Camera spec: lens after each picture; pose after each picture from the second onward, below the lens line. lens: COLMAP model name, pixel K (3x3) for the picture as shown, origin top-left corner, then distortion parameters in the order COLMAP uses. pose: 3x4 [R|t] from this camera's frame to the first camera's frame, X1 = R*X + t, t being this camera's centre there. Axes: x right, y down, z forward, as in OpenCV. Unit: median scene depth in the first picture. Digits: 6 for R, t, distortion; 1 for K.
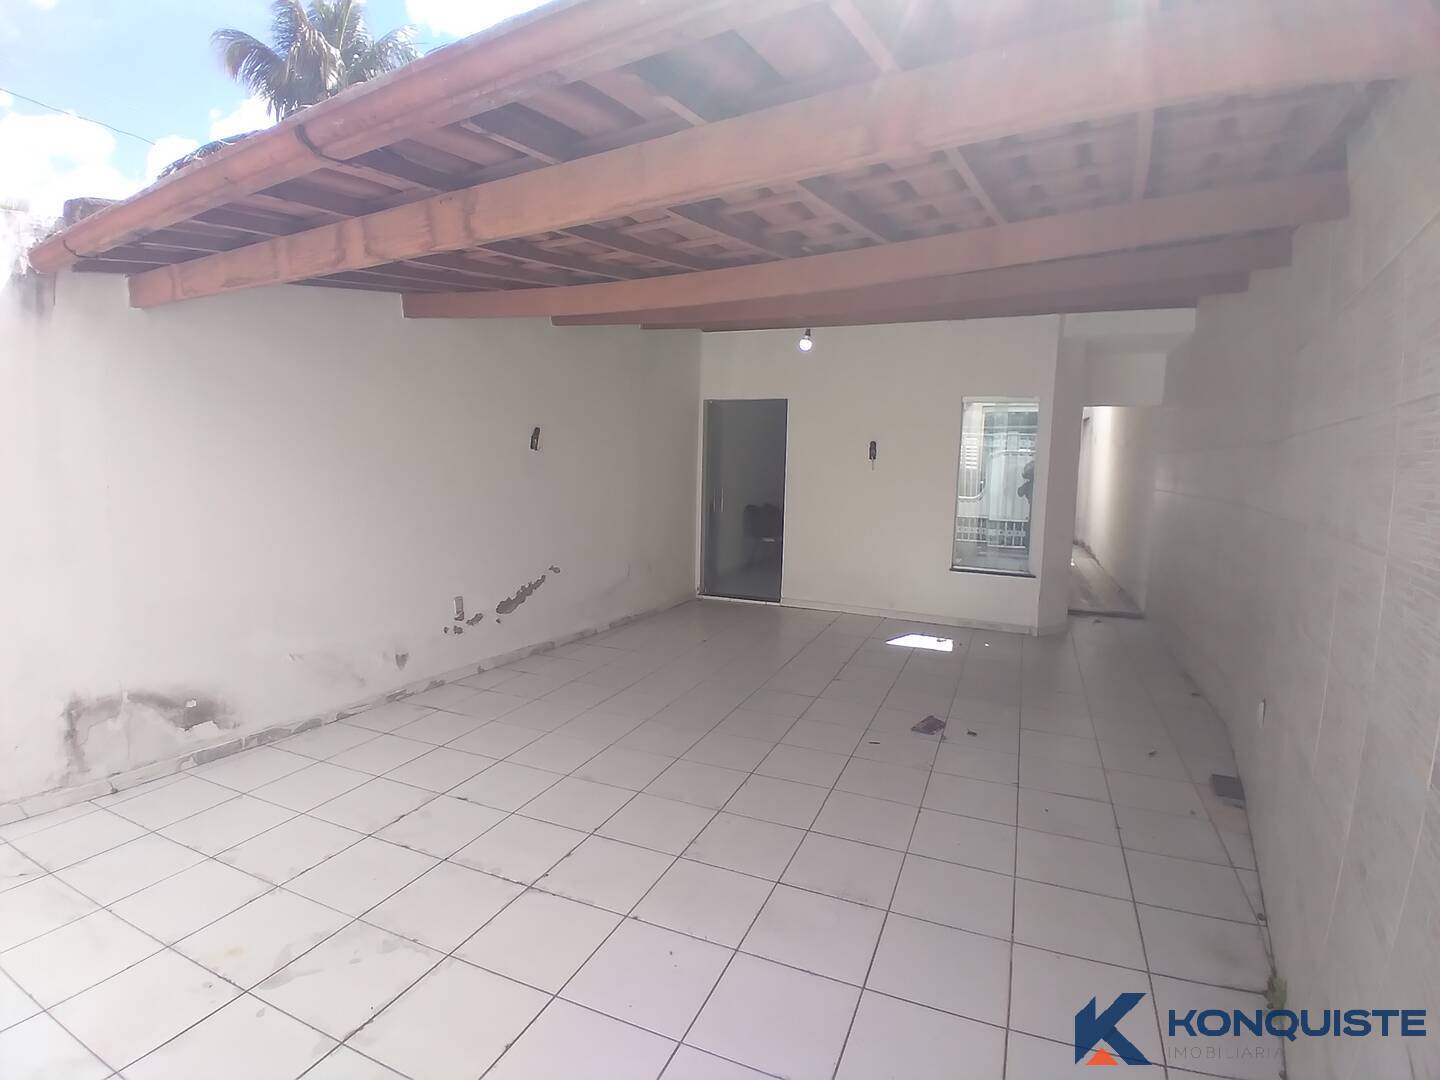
lens RADIAL K [[725.5, 0, 717.8], [0, 725.5, 535.8], [0, 0, 1]] dist [0.002378, -0.032411]
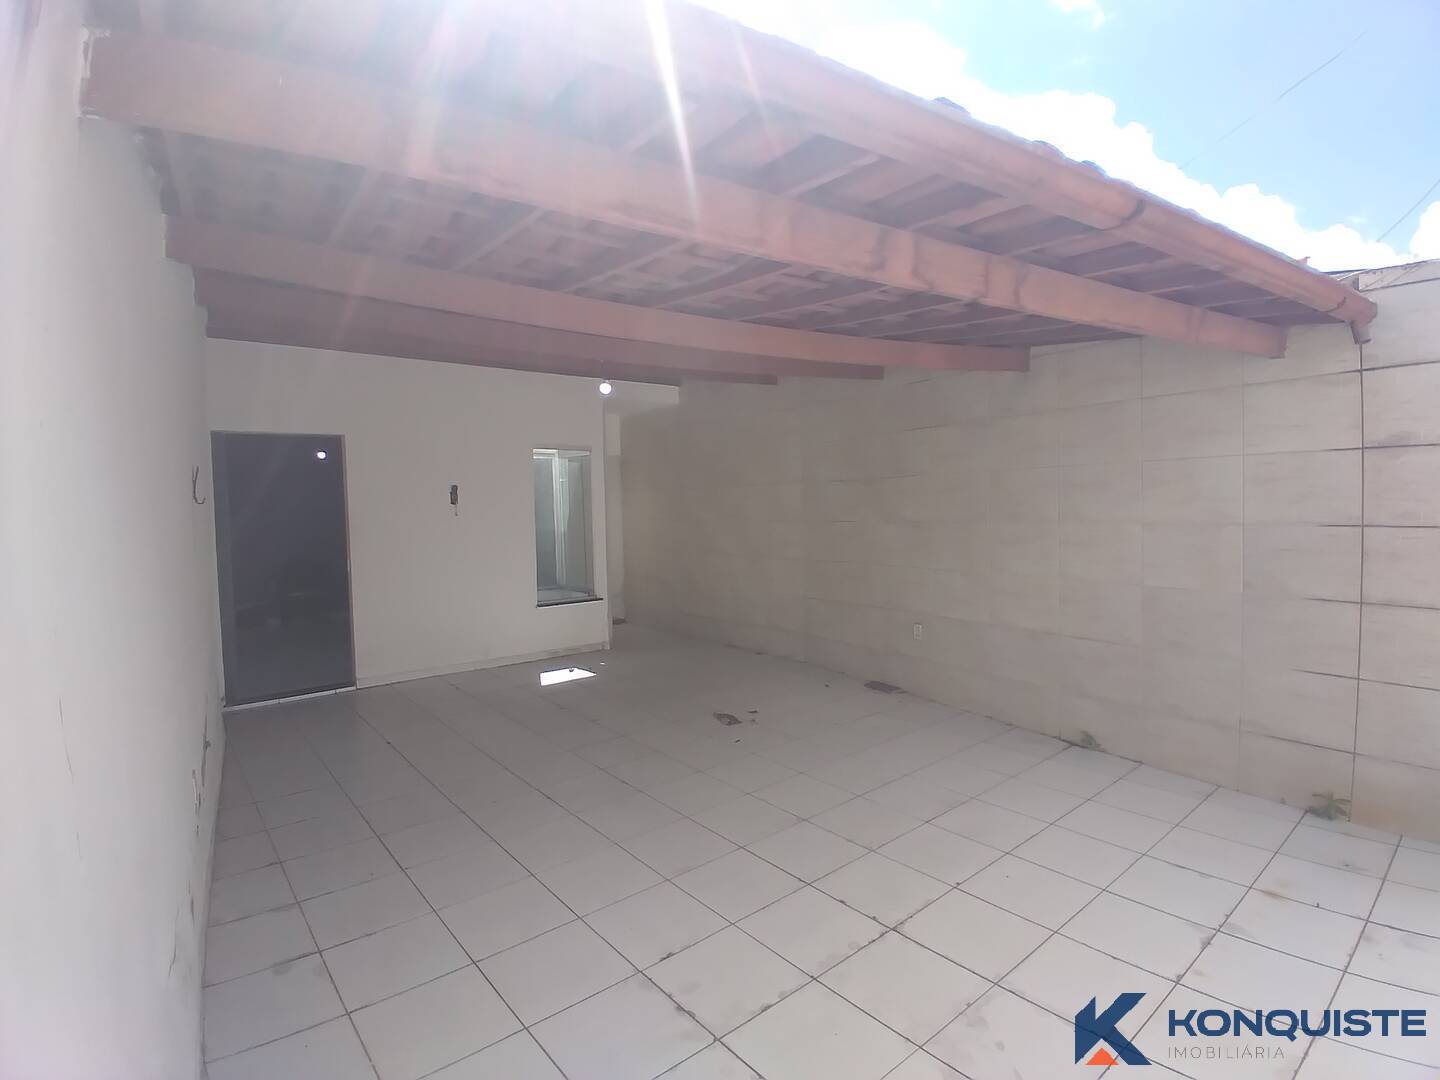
lens RADIAL K [[725.5, 0, 717.8], [0, 725.5, 535.8], [0, 0, 1]] dist [0.002378, -0.032411]
pose [[0.440759, -0.072408, 0.894700, -0.515726], [0.128673, 0.991544, 0.016857, -0.039986], [-0.888355, 0.107694, 0.446349, 0.304152]]
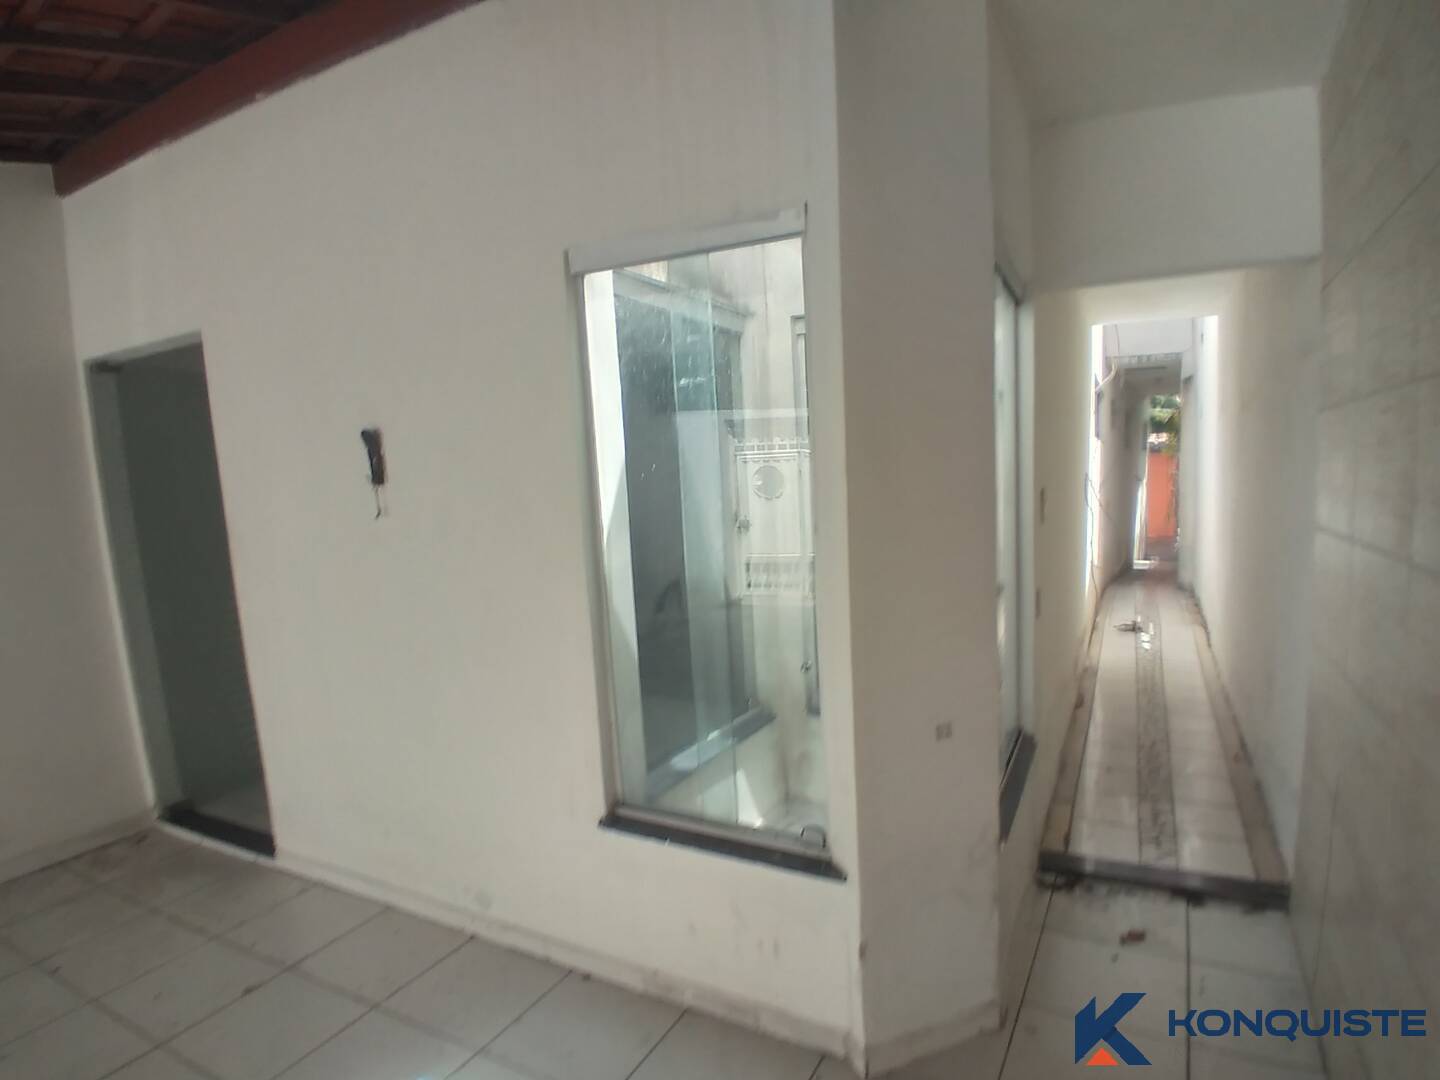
lens RADIAL K [[725.5, 0, 717.8], [0, 725.5, 535.8], [0, 0, 1]] dist [0.002378, -0.032411]
pose [[0.988234, -0.049124, -0.144849, 0.447091], [0.047341, 0.998755, -0.015733, -0.074648], [0.145442, 0.008691, 0.989329, 0.745041]]
